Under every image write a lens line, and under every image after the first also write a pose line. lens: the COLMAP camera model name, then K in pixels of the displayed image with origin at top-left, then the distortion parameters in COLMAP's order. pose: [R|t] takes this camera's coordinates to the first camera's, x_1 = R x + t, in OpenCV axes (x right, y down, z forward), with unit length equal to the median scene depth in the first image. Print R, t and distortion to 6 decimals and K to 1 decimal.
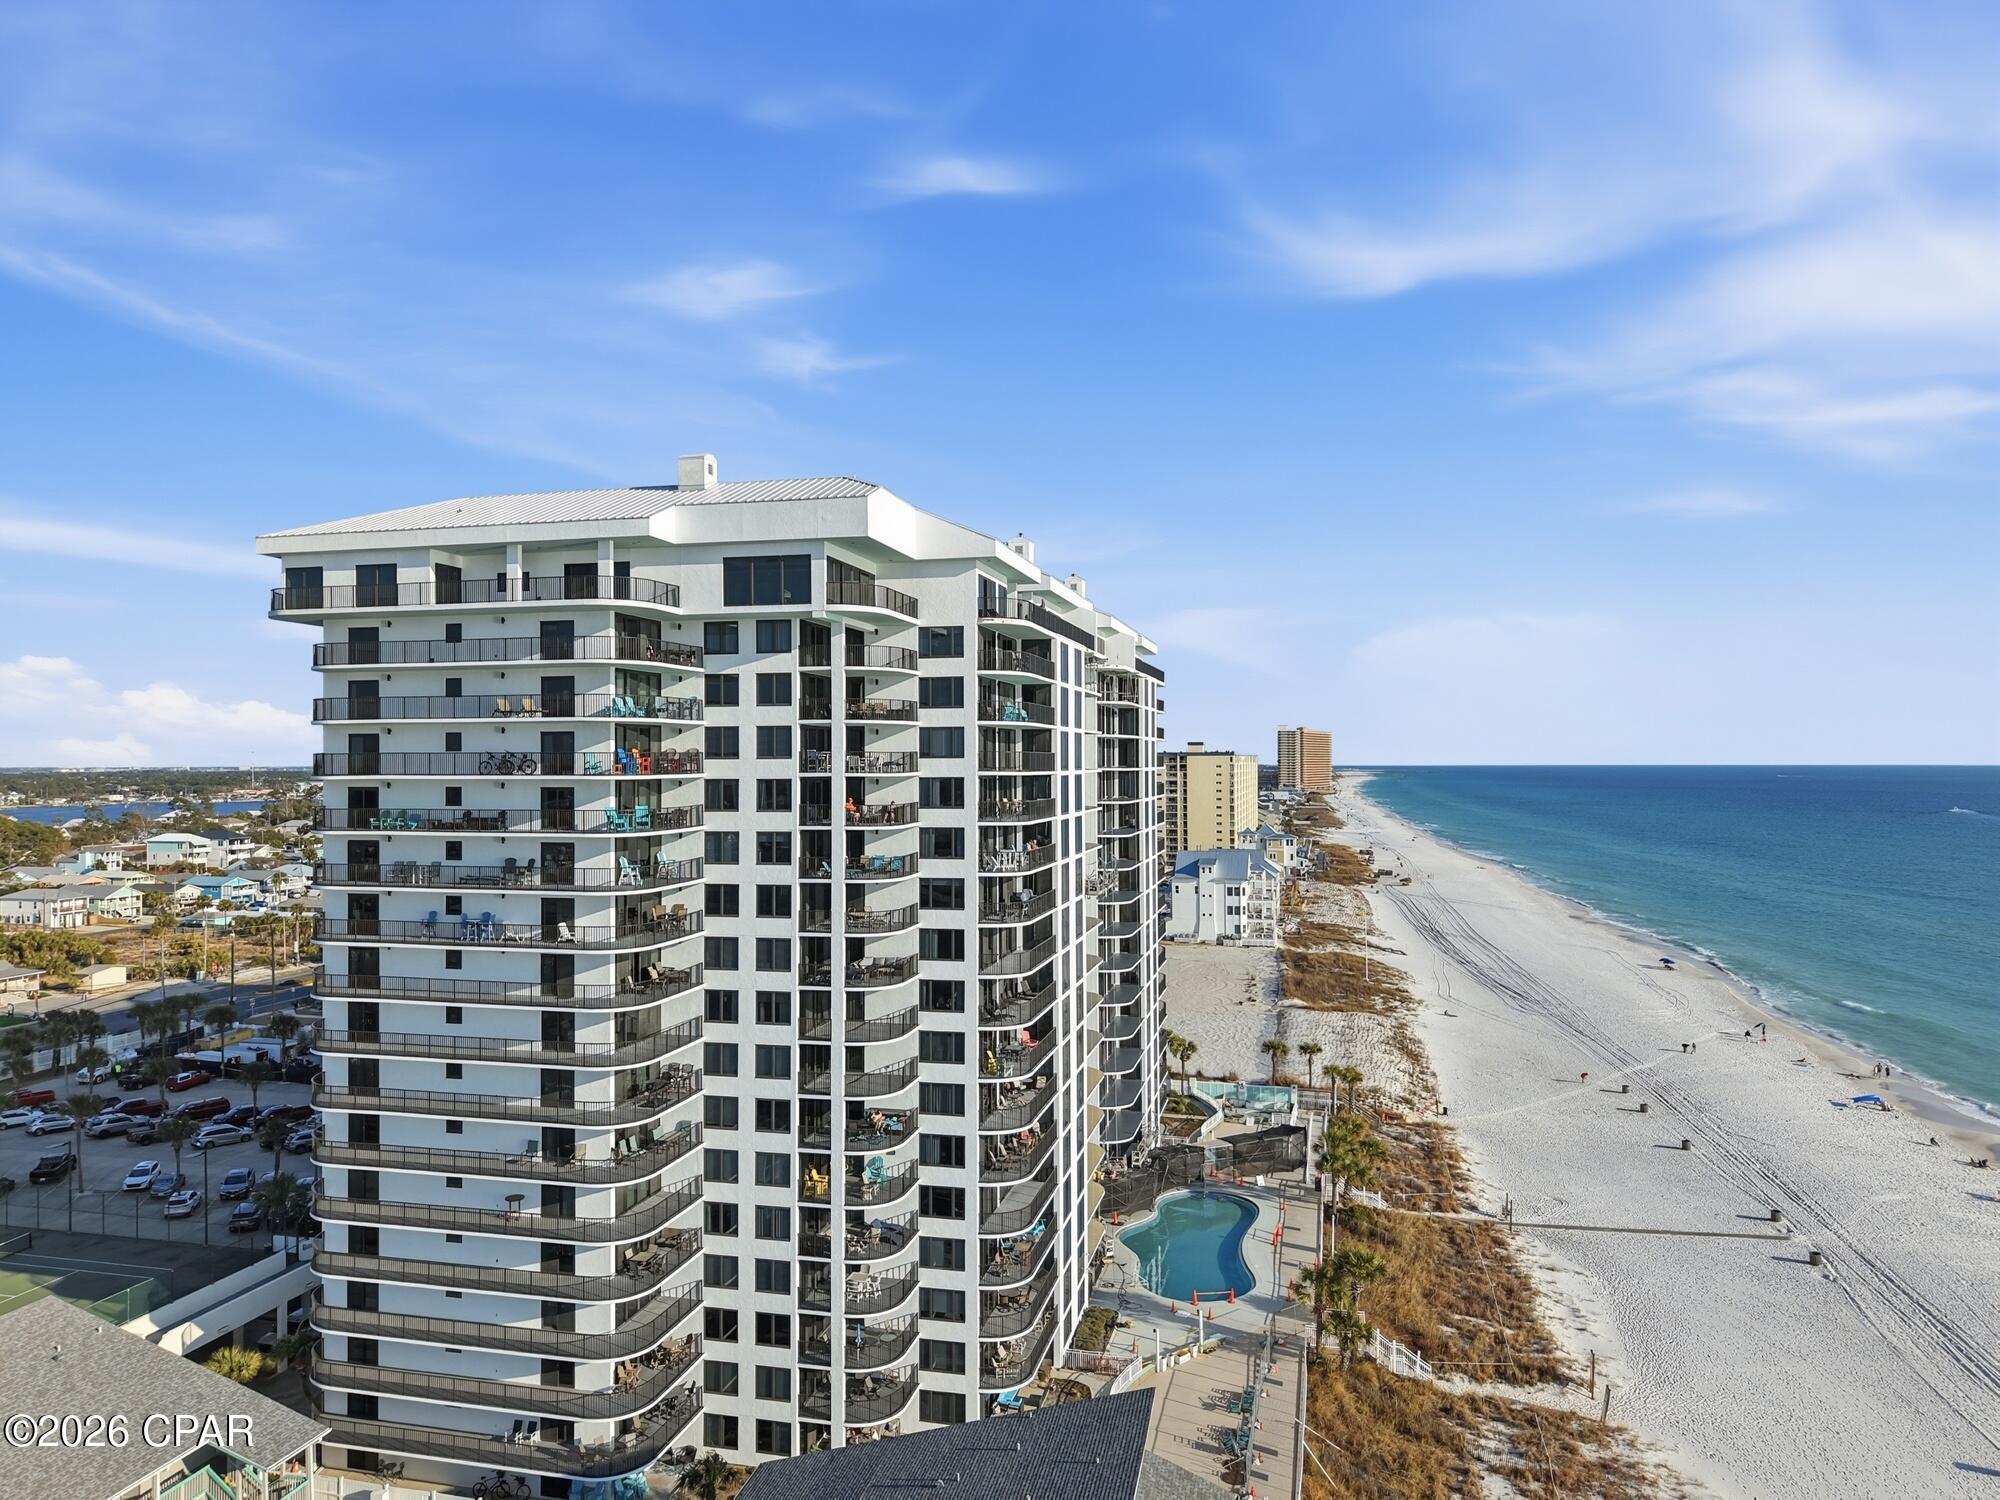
lens RADIAL K [[1346.5, 0, 1000.0], [0, 1346.5, 750.0], [0, 0, 1]] dist [-0.012760, -0.000727]
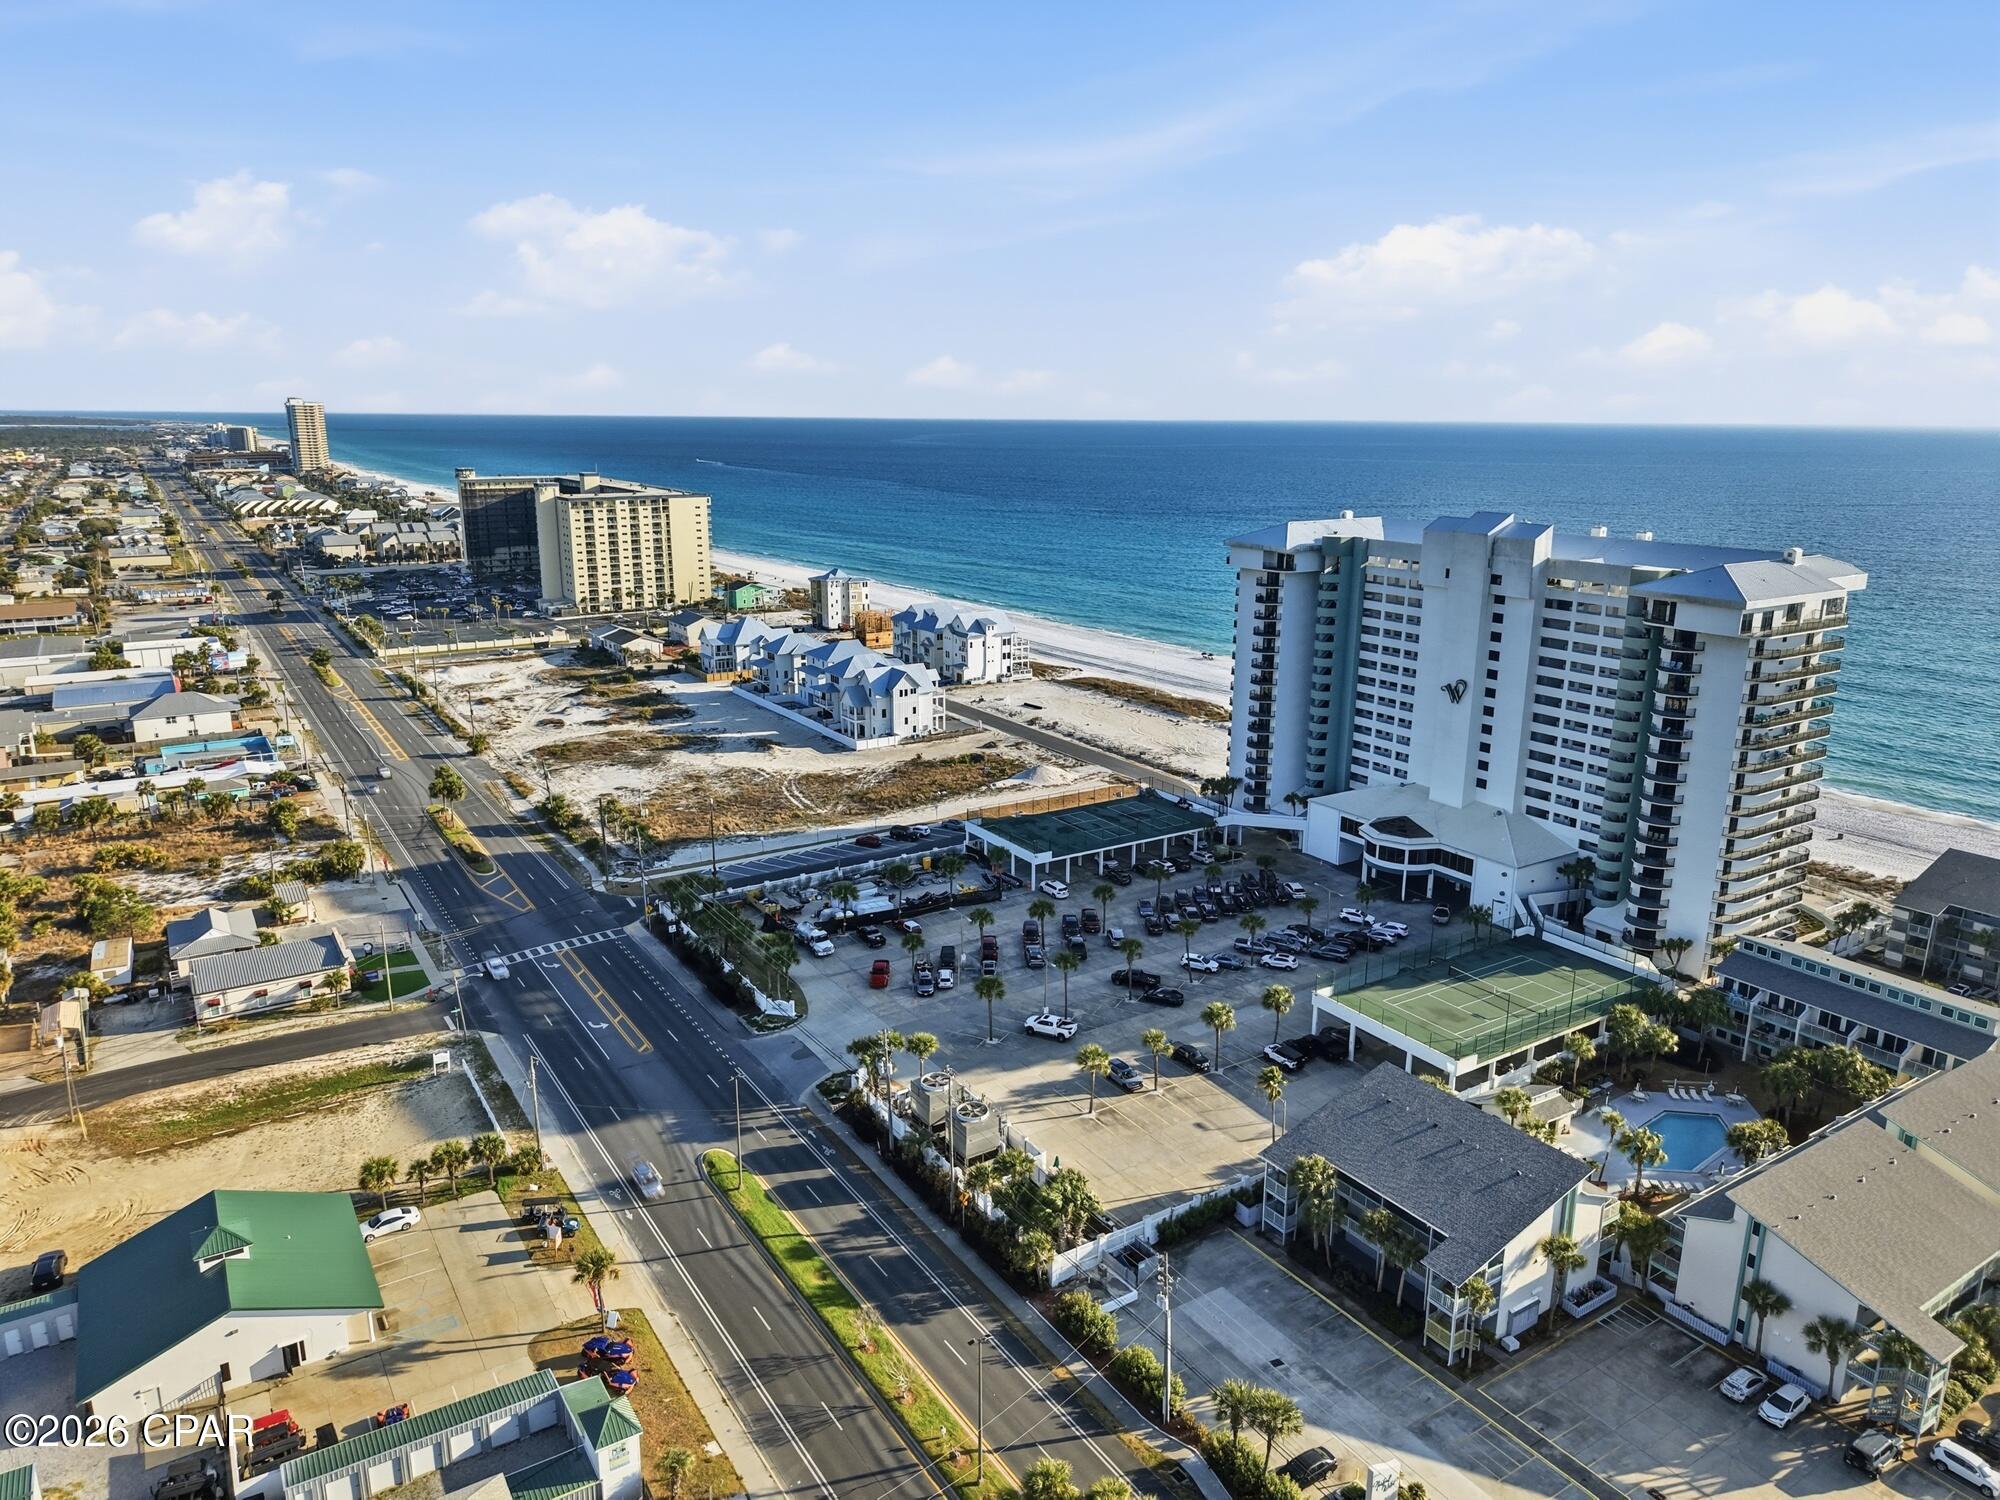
lens RADIAL K [[1335.3, 0, 1000.0], [0, 1335.3, 750.0], [0, 0, 1]] dist [0.047762, -0.053805]
pose [[0.689548, -0.171250, 0.703703, -2.919844], [-0.012323, 0.968728, 0.247820, -0.448284], [-0.724135, -0.179556, 0.665874, 0.350130]]
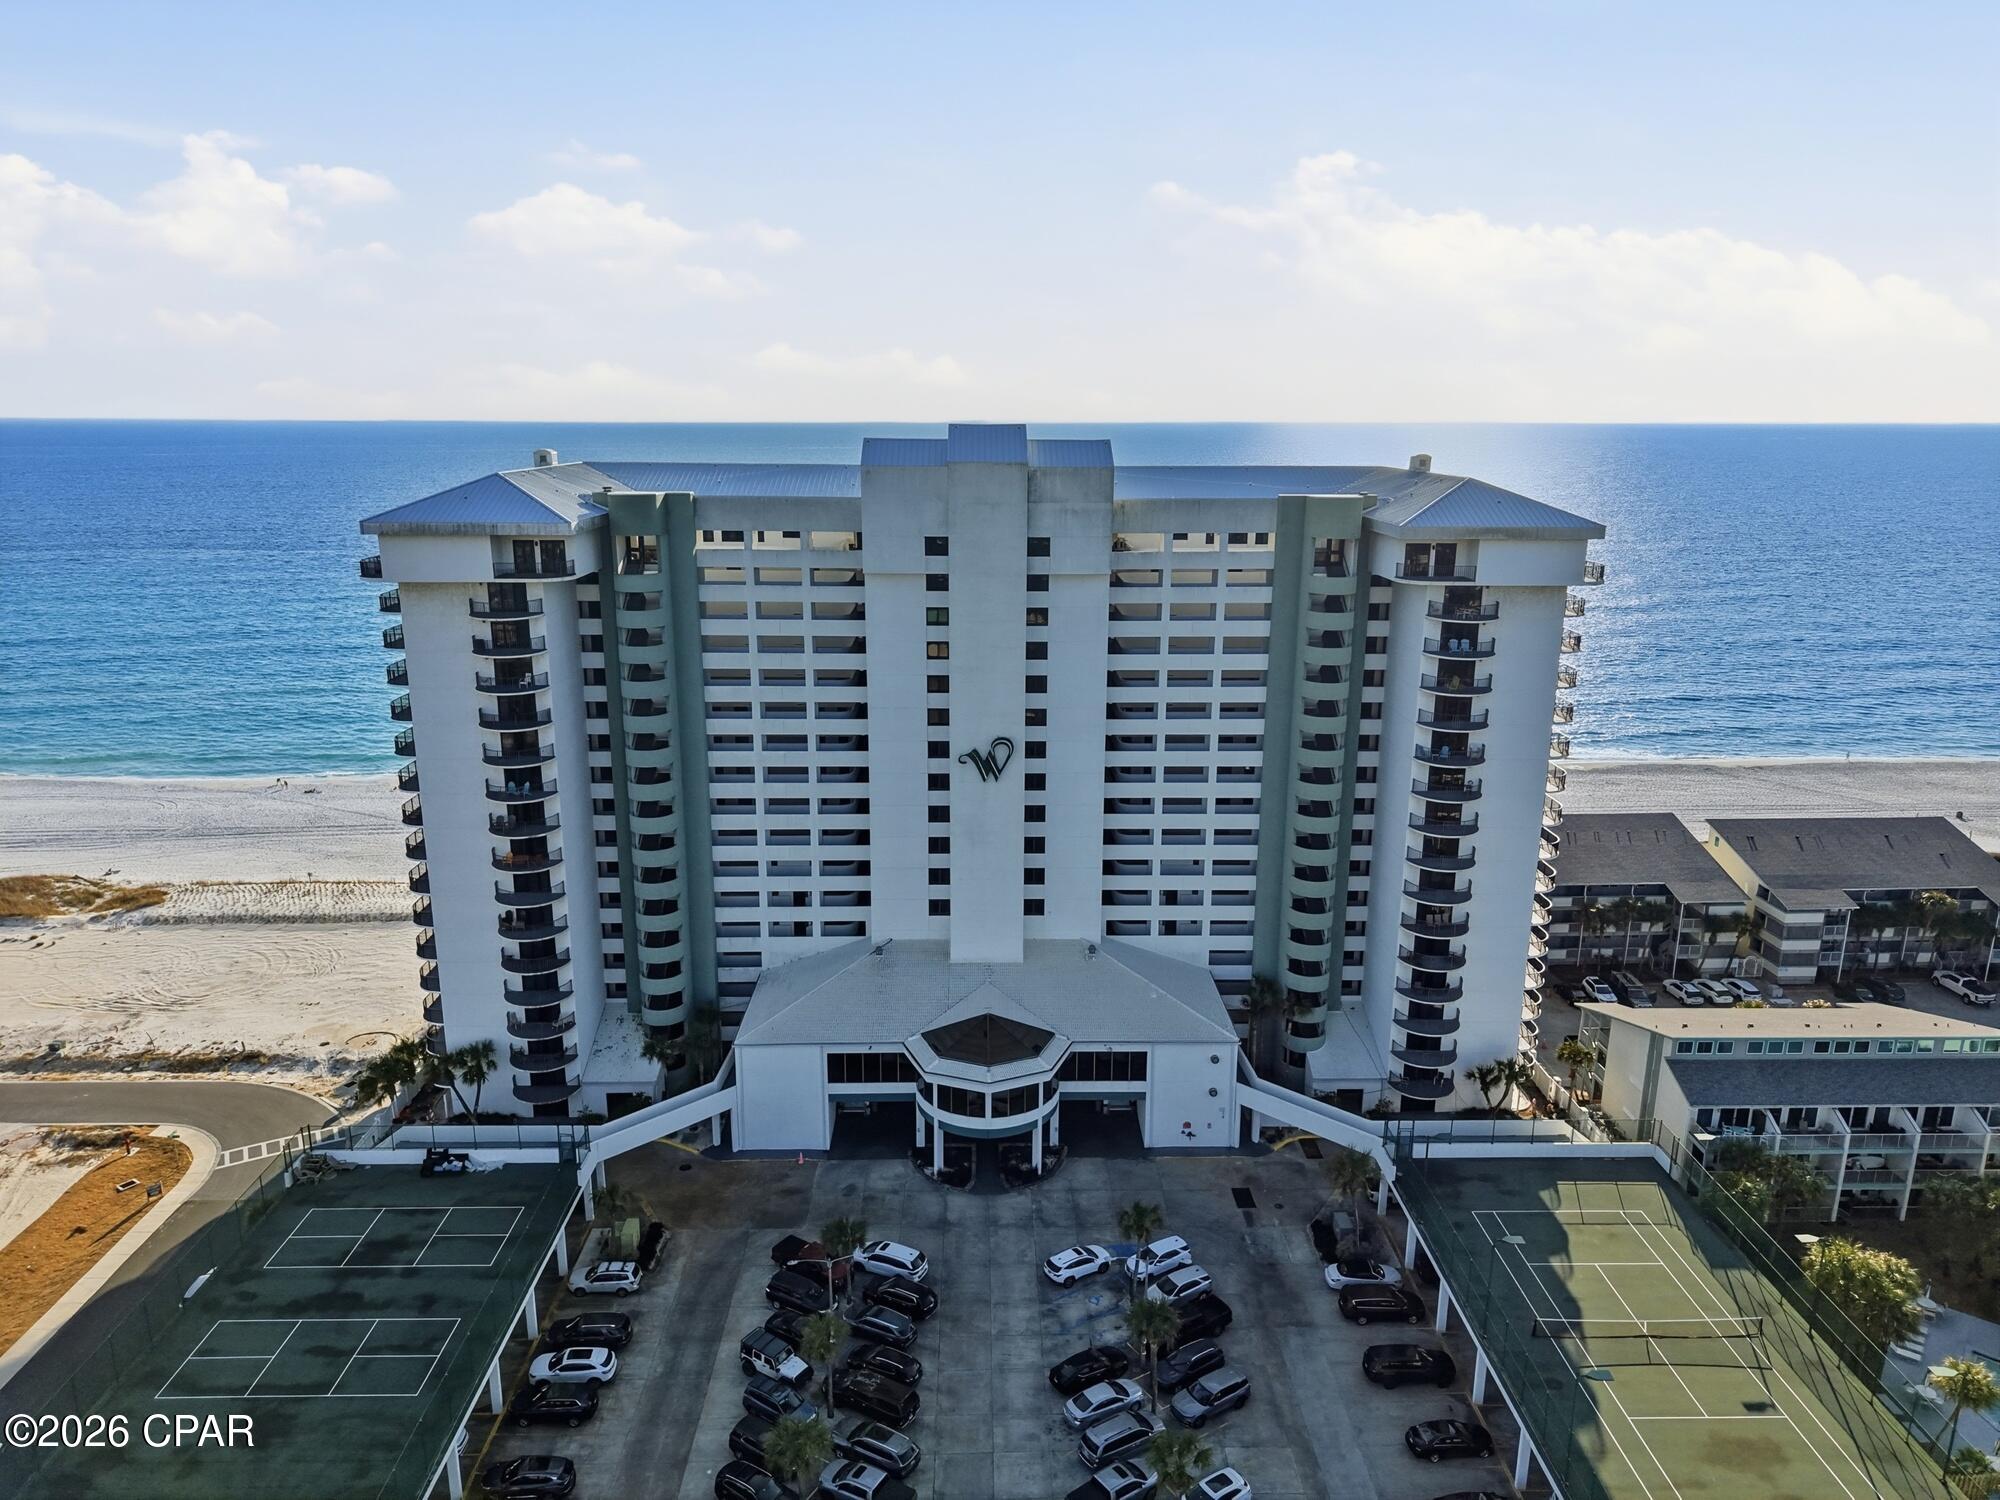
lens RADIAL K [[1335.3, 0, 1000.0], [0, 1335.3, 750.0], [0, 0, 1]] dist [0.047762, -0.053805]
pose [[-0.242978, -0.233085, 0.941612, -1.694664], [-0.005928, 0.971041, 0.238840, -0.253389], [-0.970014, 0.052451, -0.237323, 1.875926]]
